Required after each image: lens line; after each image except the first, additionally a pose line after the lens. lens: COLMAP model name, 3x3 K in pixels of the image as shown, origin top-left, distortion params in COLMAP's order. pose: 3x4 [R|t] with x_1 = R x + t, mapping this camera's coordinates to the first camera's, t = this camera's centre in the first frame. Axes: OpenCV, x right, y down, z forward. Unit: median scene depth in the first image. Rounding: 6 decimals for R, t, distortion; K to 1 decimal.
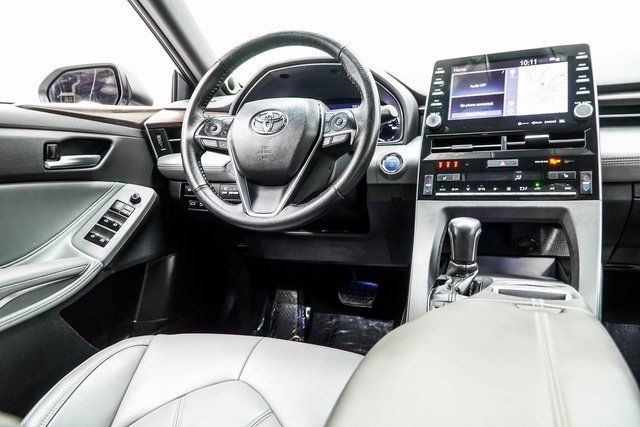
lens RADIAL K [[503.1, 0, 316.5], [0, 503.1, 210.4], [0, 0, 1]] dist [0.038766, 0.004515]
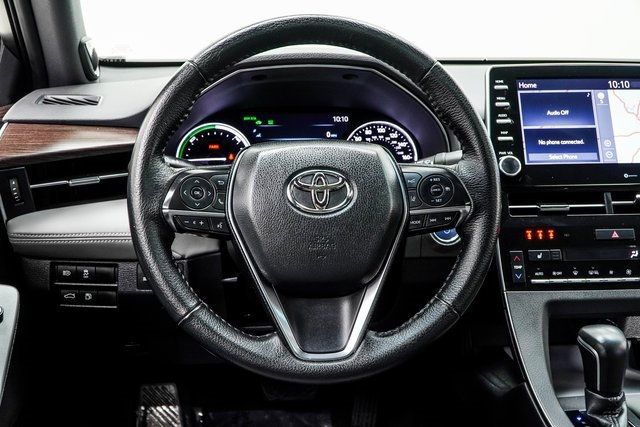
lens RADIAL K [[701.5, 0, 316.4], [0, 701.5, 219.0], [0, 0, 1]] dist [0.017024, 0.000000]
pose [[0.906650, -0.057814, 0.417903, -0.402559], [0.023678, 0.995978, 0.086418, -0.197285], [-0.421218, -0.068456, 0.904372, 0.263672]]
